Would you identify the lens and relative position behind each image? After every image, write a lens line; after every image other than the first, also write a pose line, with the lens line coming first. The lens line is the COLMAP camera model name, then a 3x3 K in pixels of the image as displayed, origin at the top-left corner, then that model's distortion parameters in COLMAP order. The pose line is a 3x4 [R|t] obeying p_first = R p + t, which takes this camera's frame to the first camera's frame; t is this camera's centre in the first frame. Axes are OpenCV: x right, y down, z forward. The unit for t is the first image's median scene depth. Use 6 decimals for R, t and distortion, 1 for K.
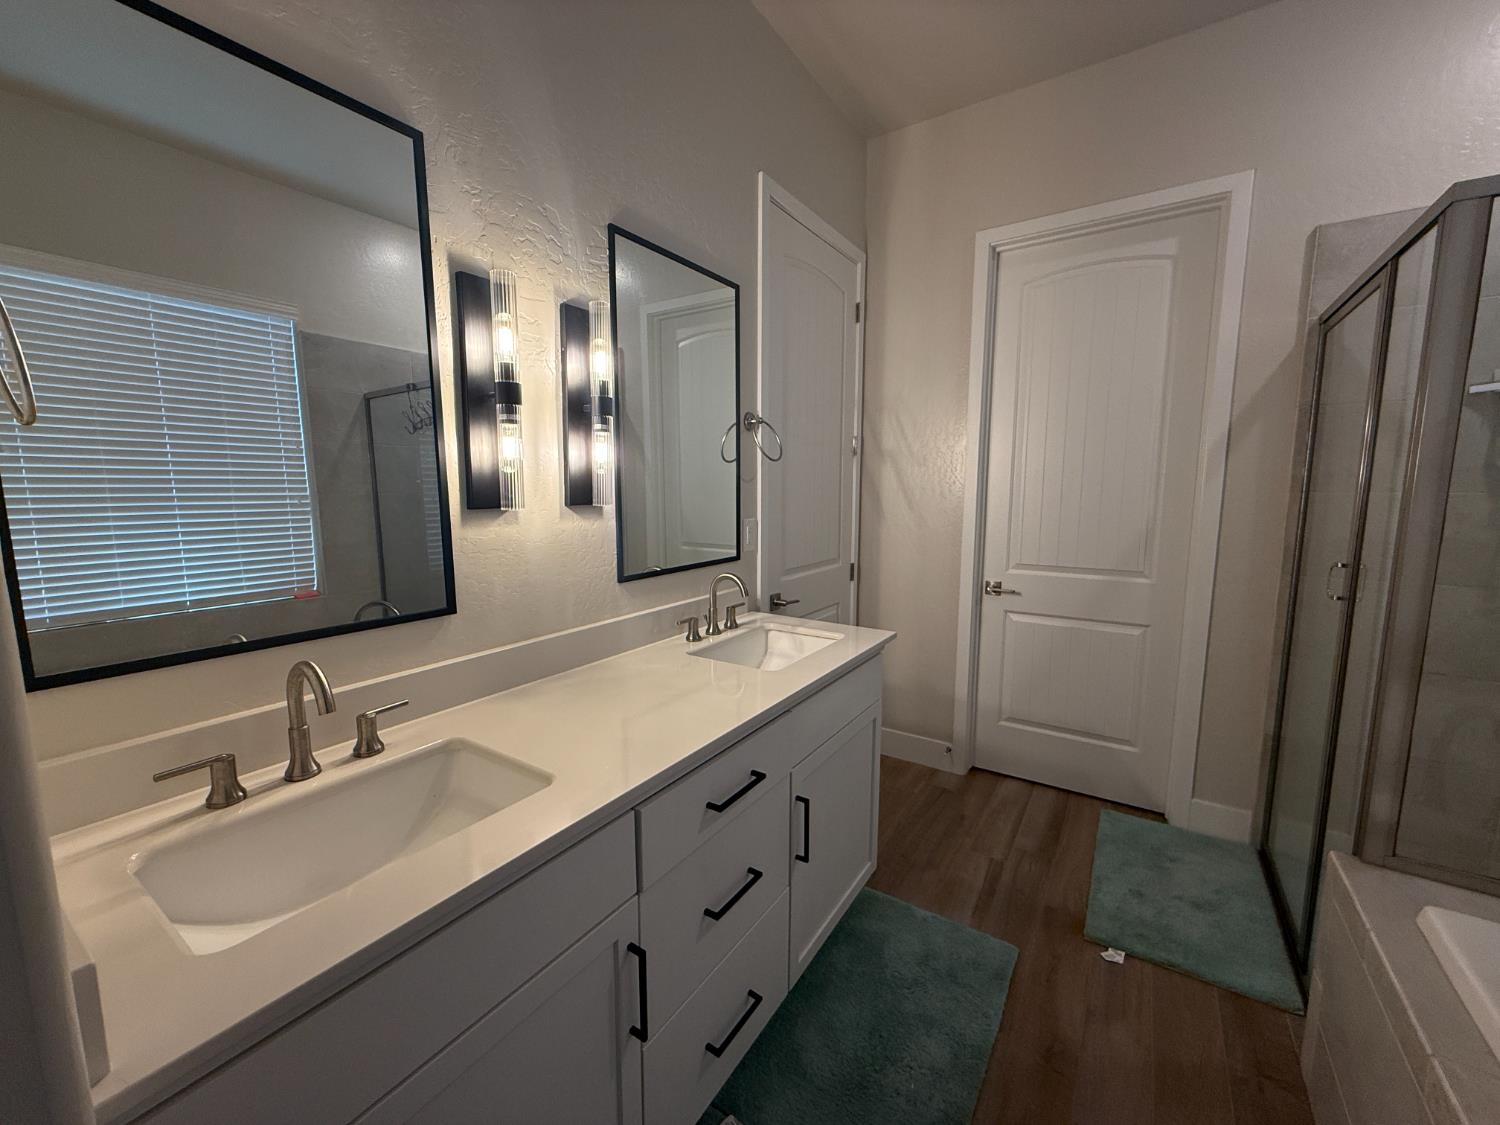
lens RADIAL K [[600.8, 0, 750.0], [0, 600.8, 562.5], [0, 0, 1]] dist [0.003158, -0.000250]
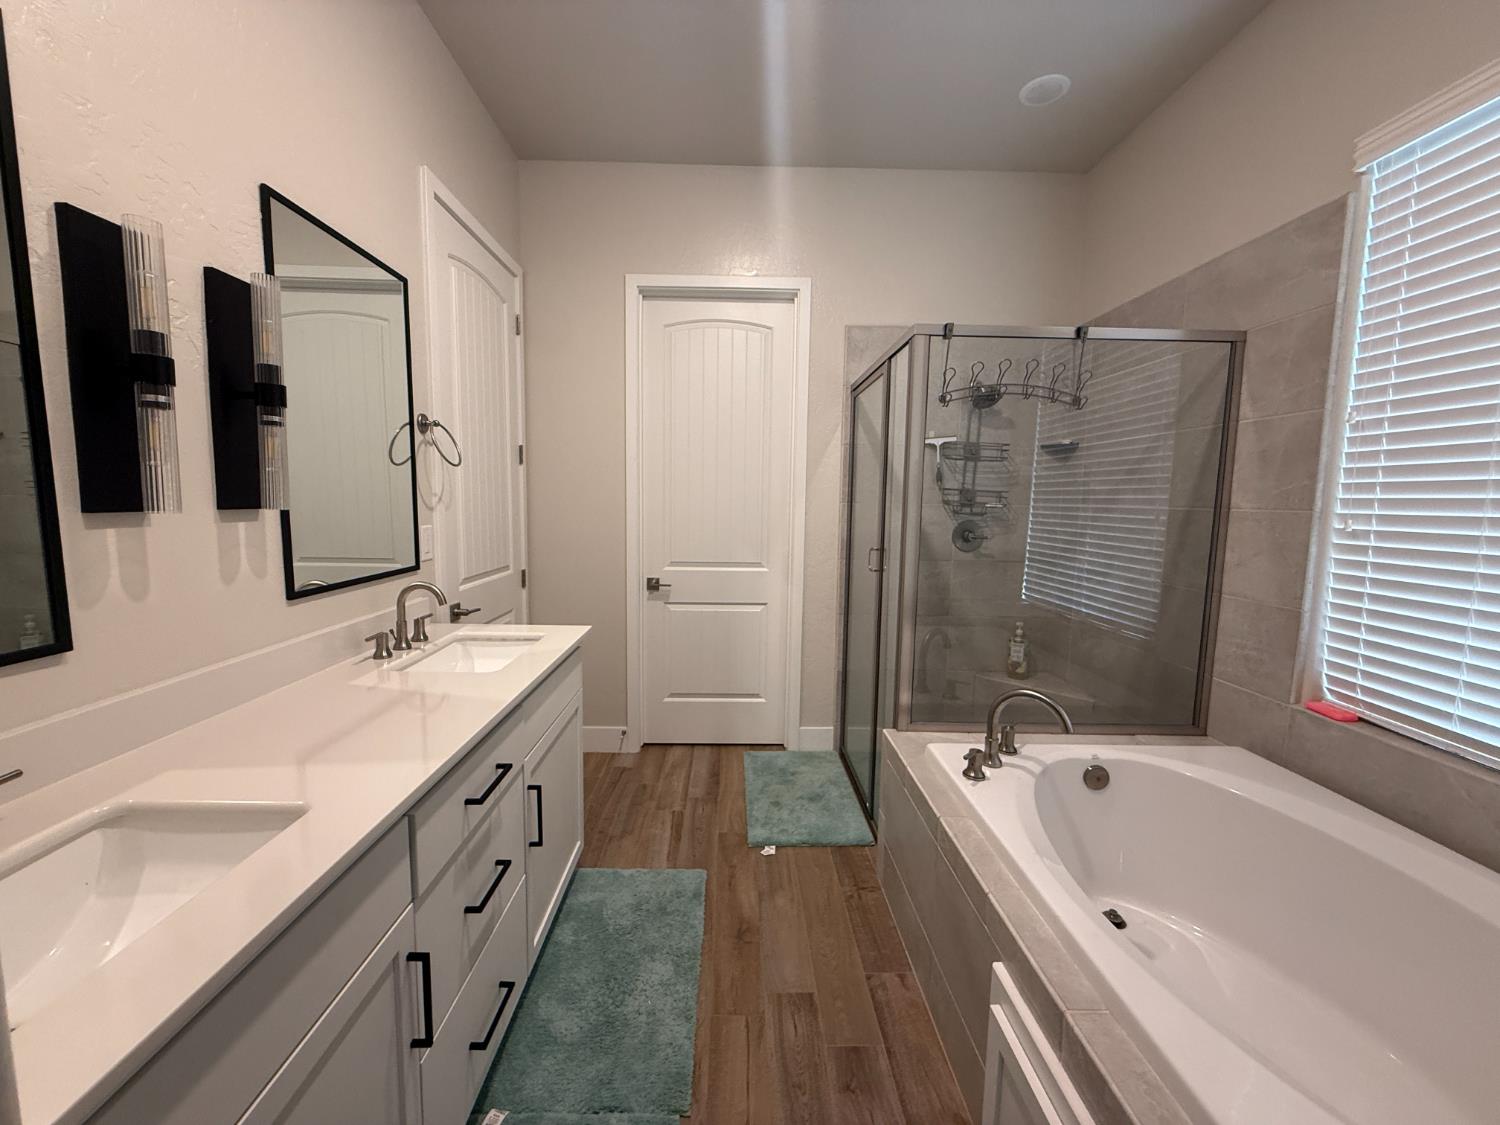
lens RADIAL K [[600.8, 0, 750.0], [0, 600.8, 562.5], [0, 0, 1]] dist [0.003158, -0.000250]
pose [[0.818428, -0.048009, 0.572600, -0.140279], [0.057611, 0.998338, 0.001359, 0.014431], [-0.571714, 0.031876, 0.819834, -0.071972]]
